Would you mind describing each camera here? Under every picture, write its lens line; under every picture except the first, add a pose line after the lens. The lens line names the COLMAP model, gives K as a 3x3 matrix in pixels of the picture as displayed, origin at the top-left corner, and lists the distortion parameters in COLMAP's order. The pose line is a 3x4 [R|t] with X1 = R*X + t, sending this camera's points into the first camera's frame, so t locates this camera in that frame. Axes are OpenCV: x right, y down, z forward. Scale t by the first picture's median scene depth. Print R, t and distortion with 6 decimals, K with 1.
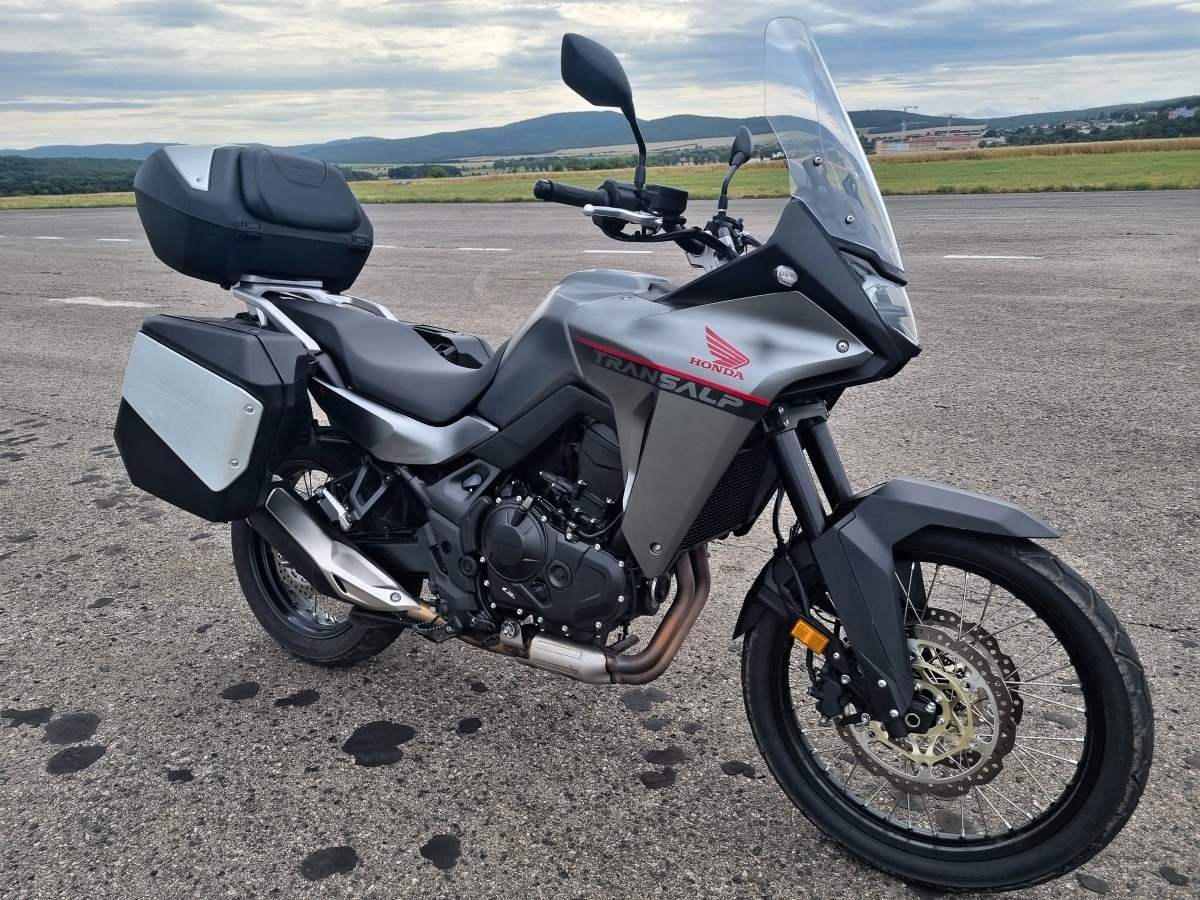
lens RADIAL K [[913.8, 0, 579.3], [0, 913.8, 453.2], [0, 0, 1]] dist [0.071251, -0.053899]
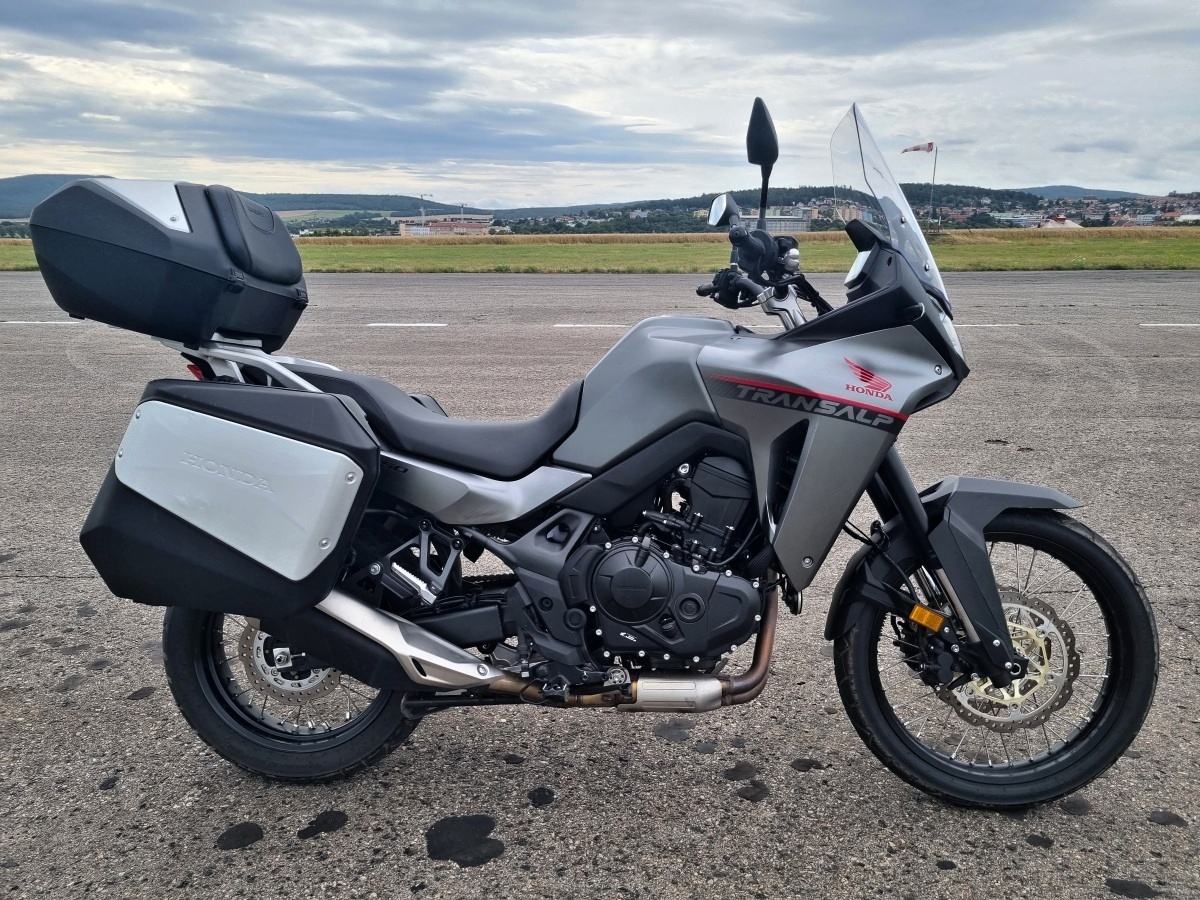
lens RADIAL K [[913.8, 0, 579.3], [0, 913.8, 453.2], [0, 0, 1]] dist [0.071251, -0.053899]
pose [[0.874470, -0.079756, 0.478478, -0.494643], [0.117615, 0.991818, -0.049630, -0.001712], [-0.470605, 0.099676, 0.876696, 0.113792]]
